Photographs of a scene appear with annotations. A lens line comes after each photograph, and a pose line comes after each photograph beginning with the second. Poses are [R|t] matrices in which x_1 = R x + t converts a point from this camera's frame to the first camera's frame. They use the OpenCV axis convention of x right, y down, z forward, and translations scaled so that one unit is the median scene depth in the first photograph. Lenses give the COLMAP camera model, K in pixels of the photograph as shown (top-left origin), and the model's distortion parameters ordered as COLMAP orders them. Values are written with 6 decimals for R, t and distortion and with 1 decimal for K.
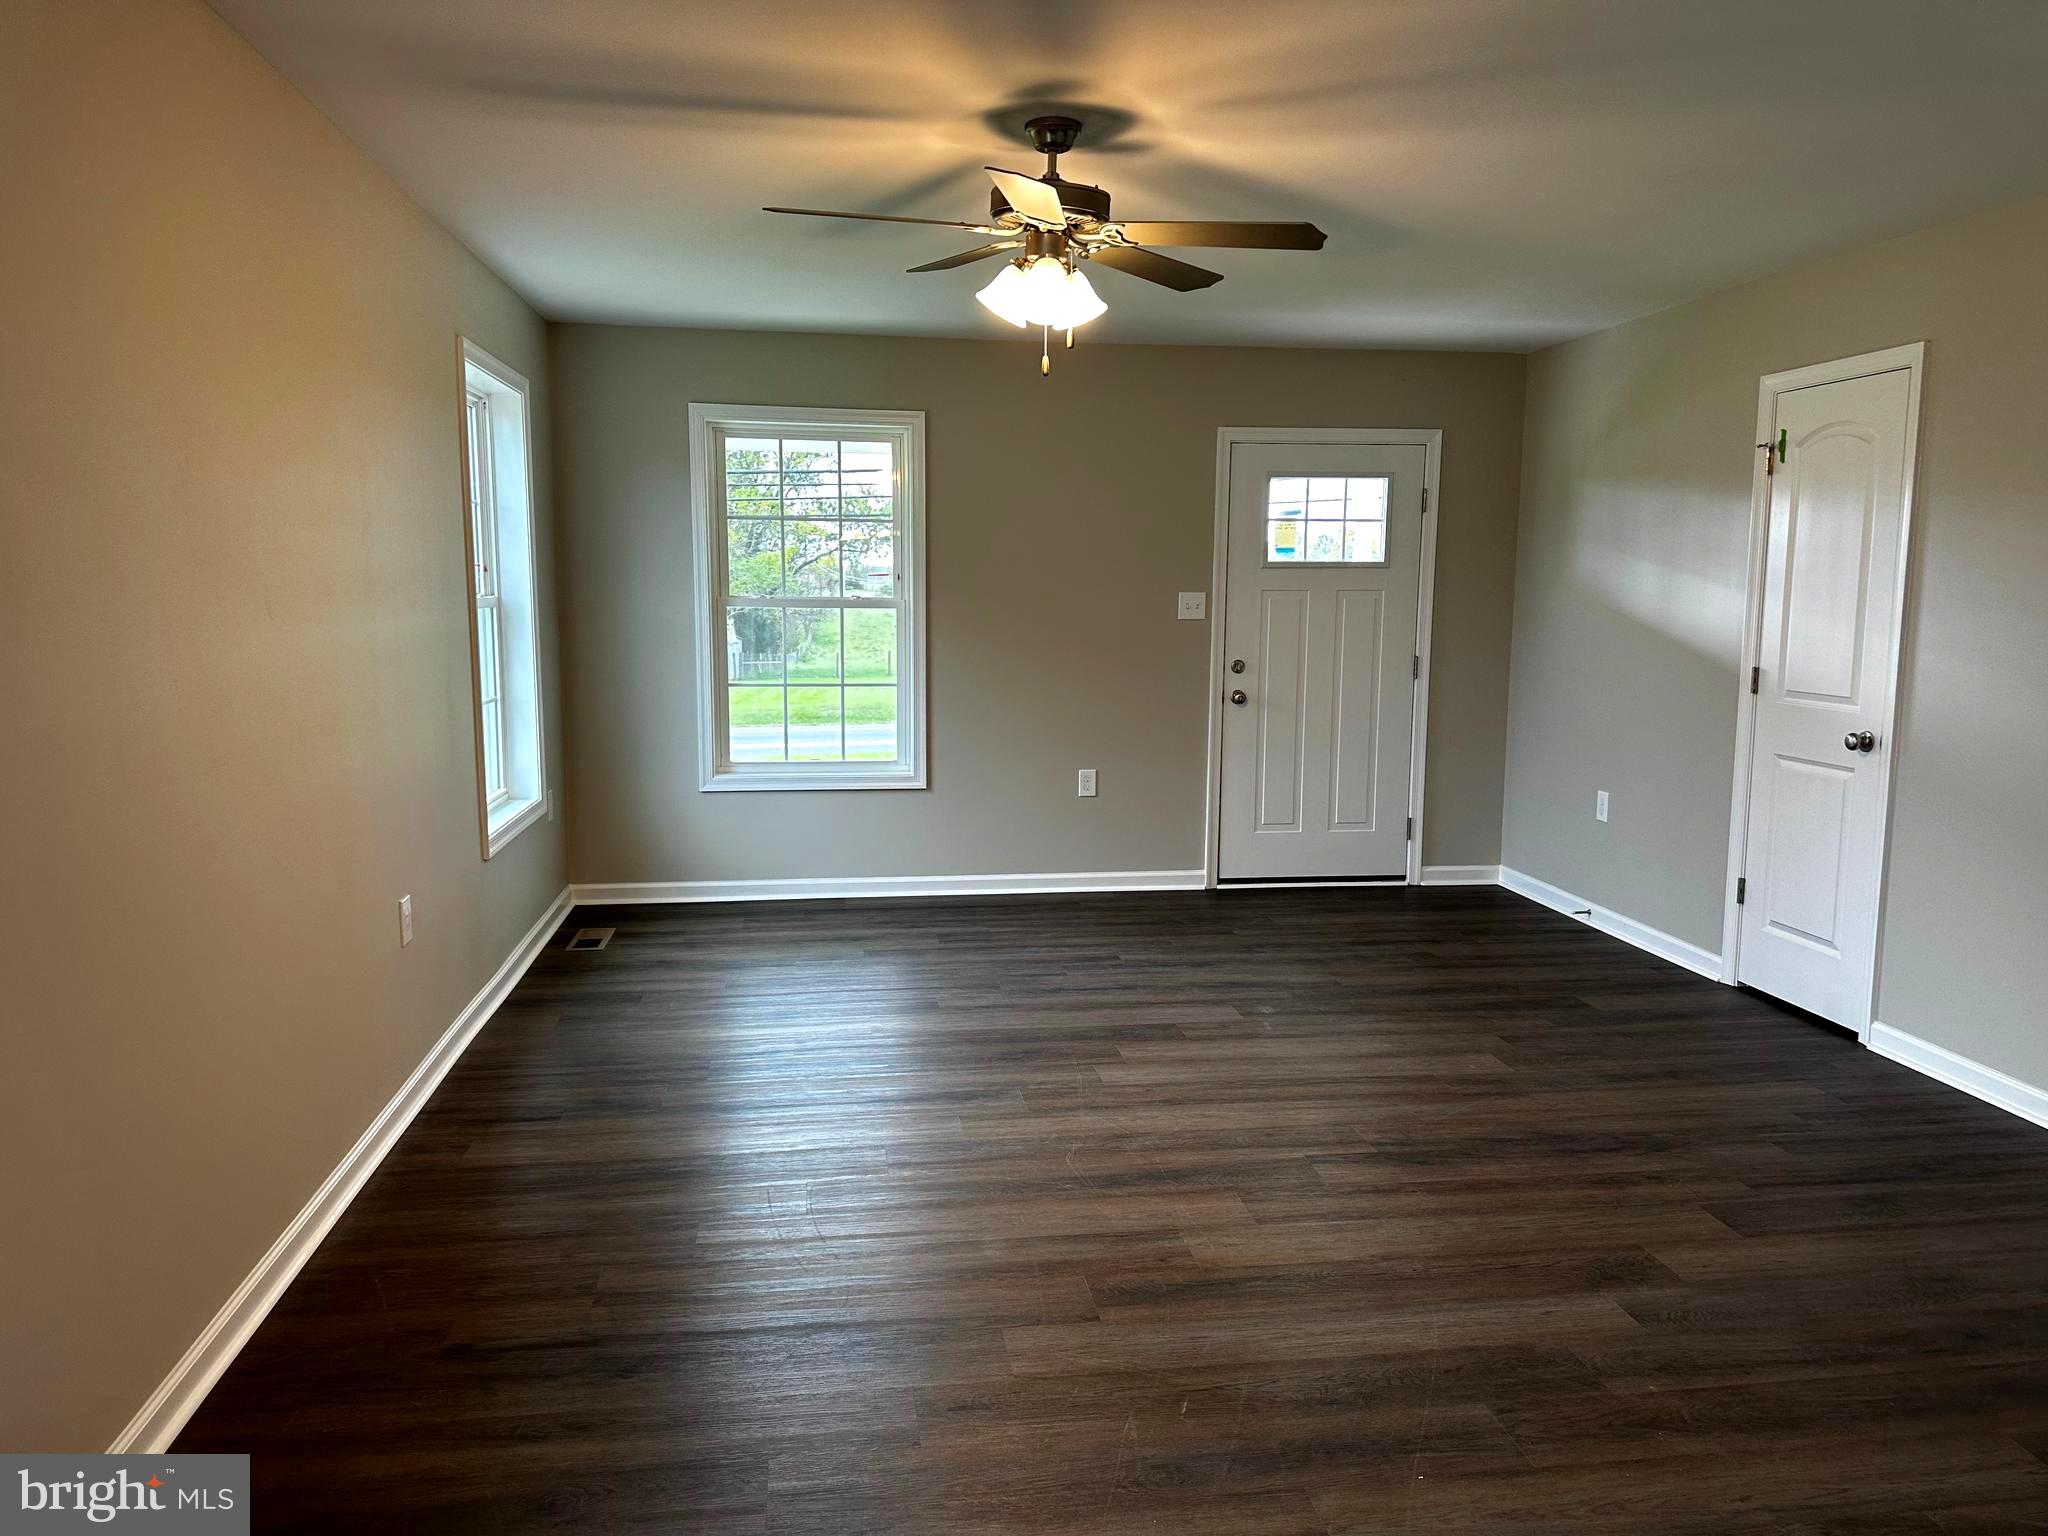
lens RADIAL K [[1426.1, 0, 1023.1], [0, 1426.1, 765.8], [0, 0, 1]] dist [0.079394, -0.105472]
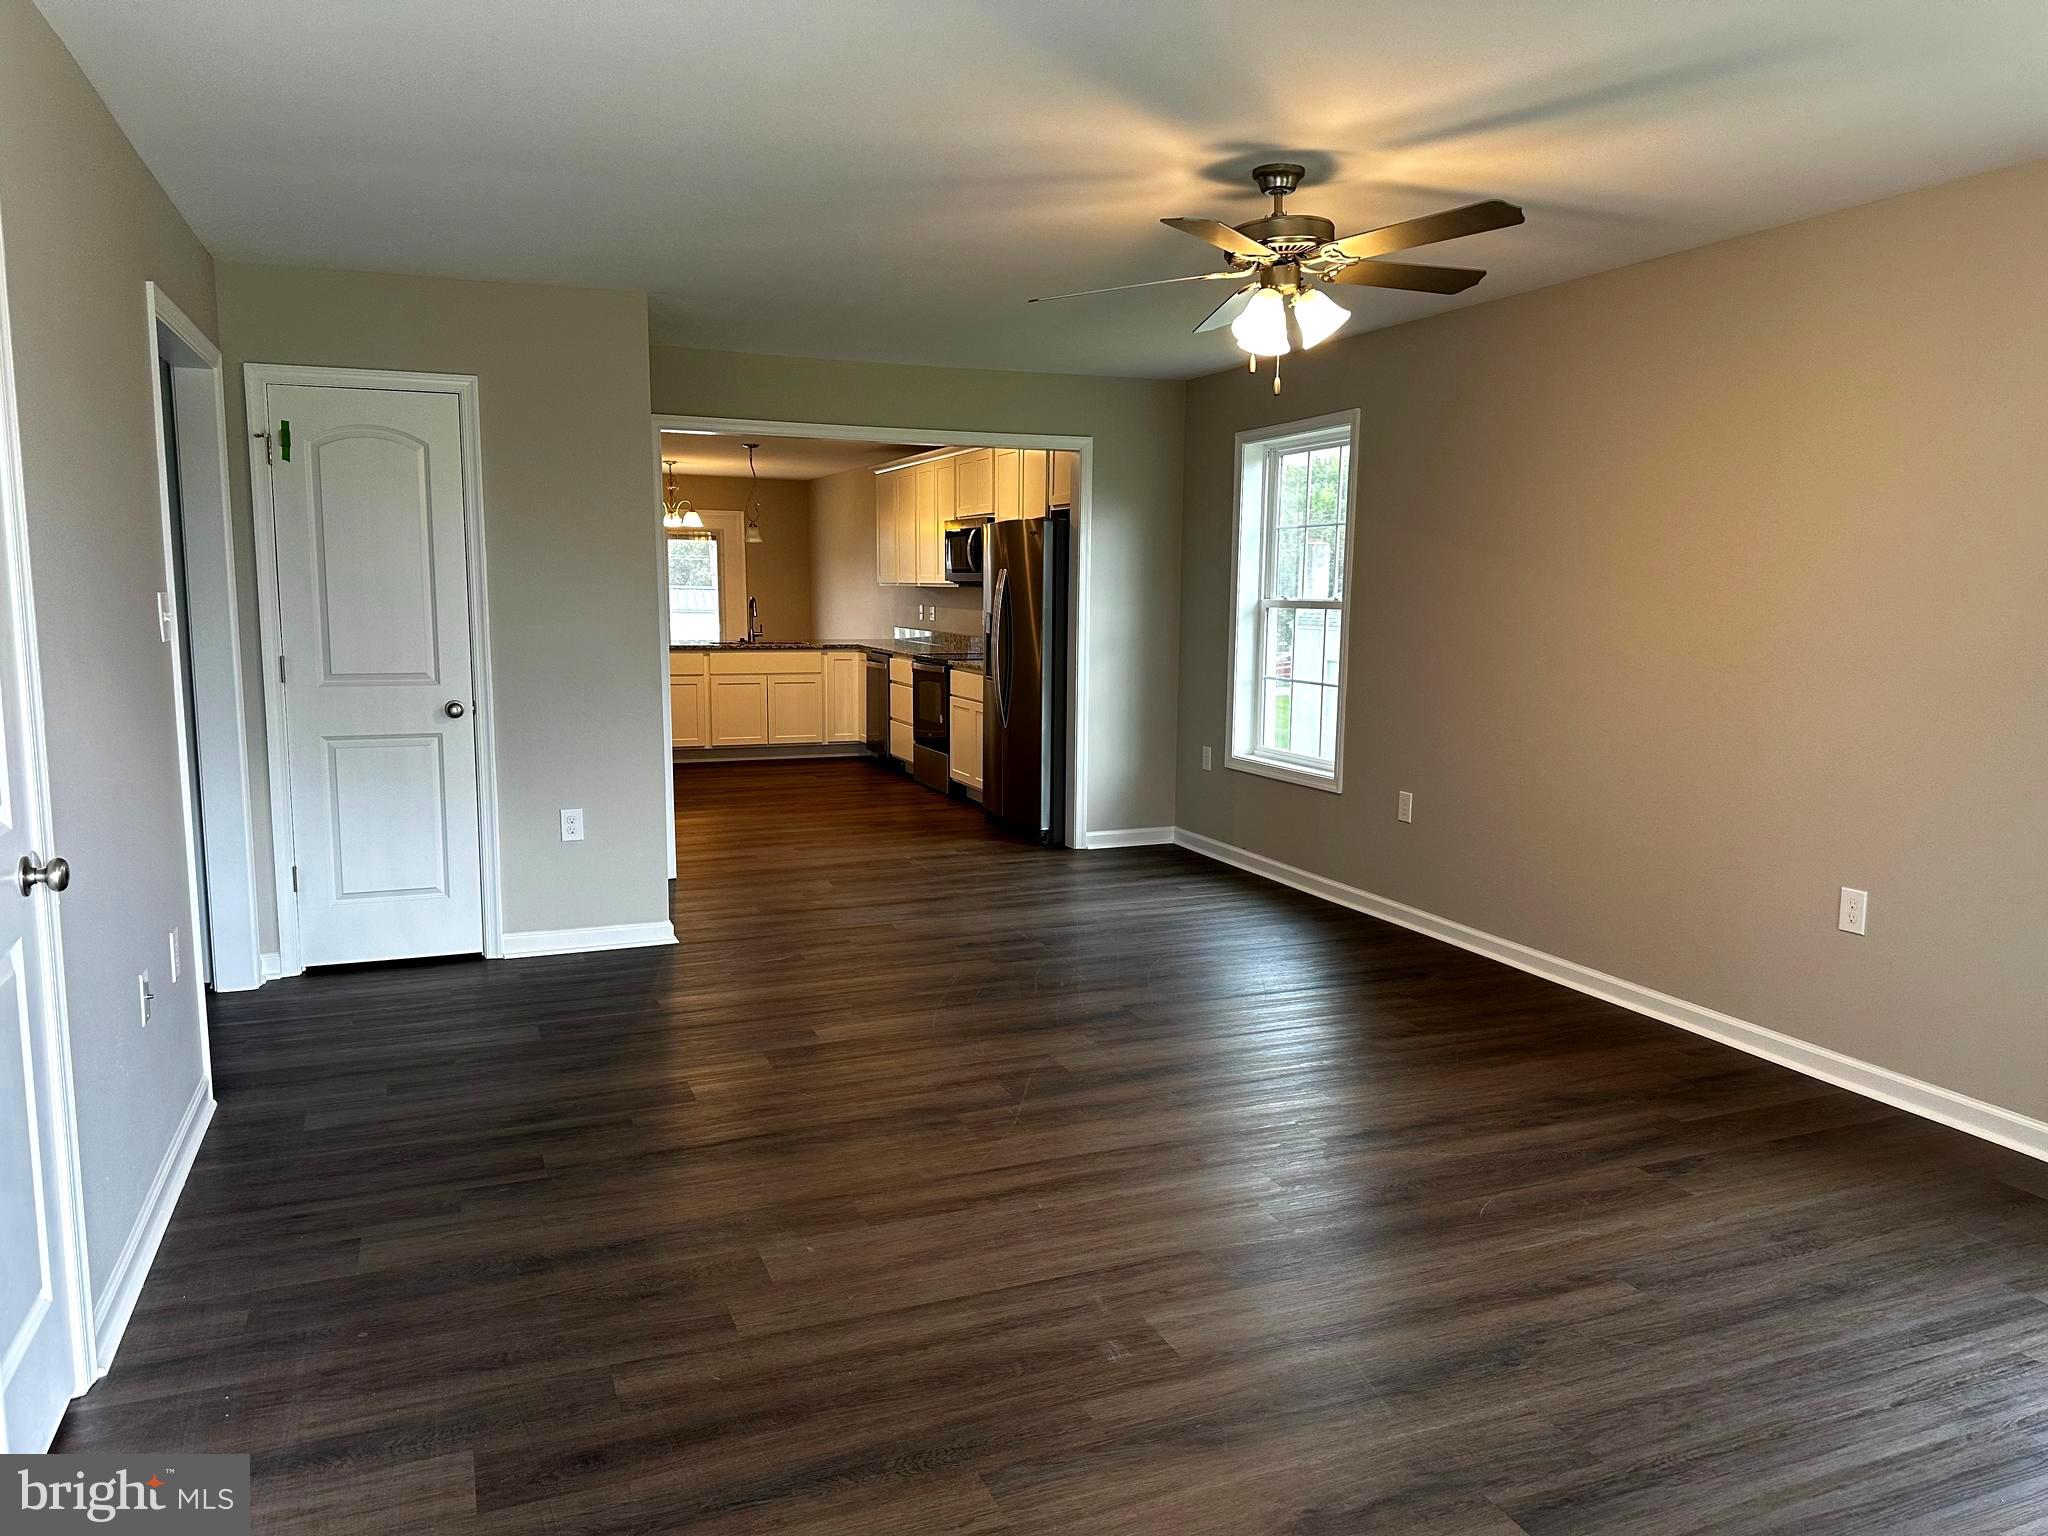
lens RADIAL K [[1426.1, 0, 1033.1], [0, 1426.1, 775.4], [0, 0, 1]] dist [0.079394, -0.105472]
pose [[-0.969215, 0.018025, -0.245557, 0.277193], [-0.046019, 0.966481, 0.252581, -0.154340], [0.241879, 0.256105, -0.935898, 1.208370]]
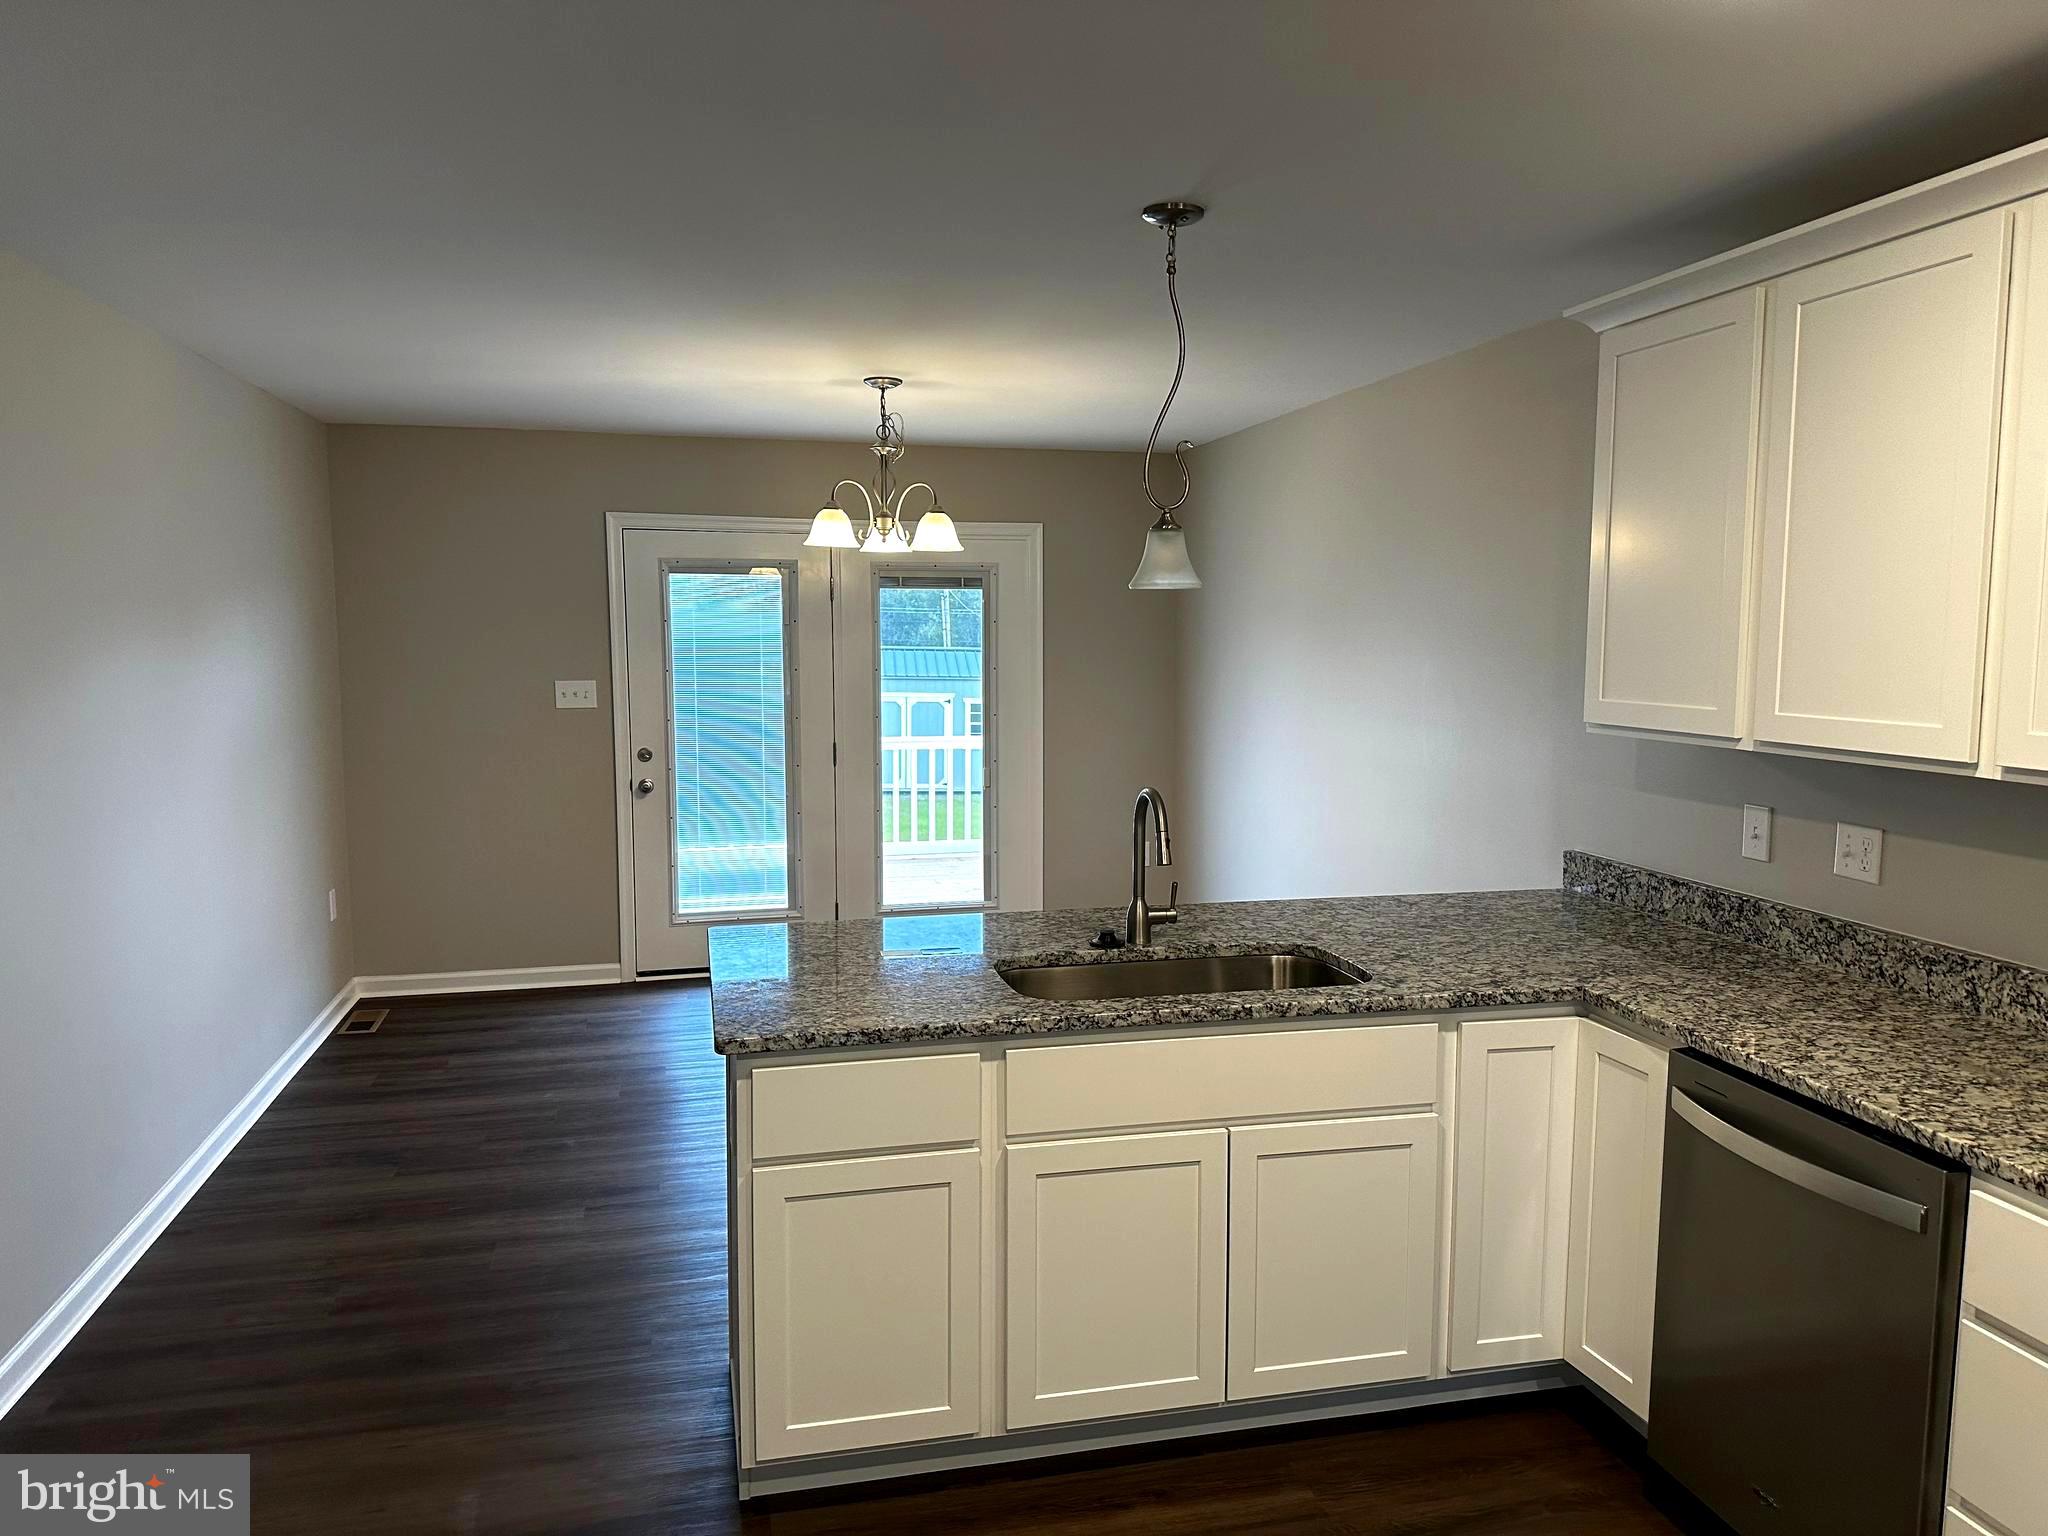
lens RADIAL K [[1426.1, 0, 1032.0], [0, 1426.1, 784.4], [0, 0, 1]] dist [0.079394, -0.105472]
pose [[-0.995631, 0.002533, -0.093343, 0.257506], [-0.019274, 0.972532, 0.231971, -0.000120], [0.091367, 0.232756, -0.968234, -0.284413]]
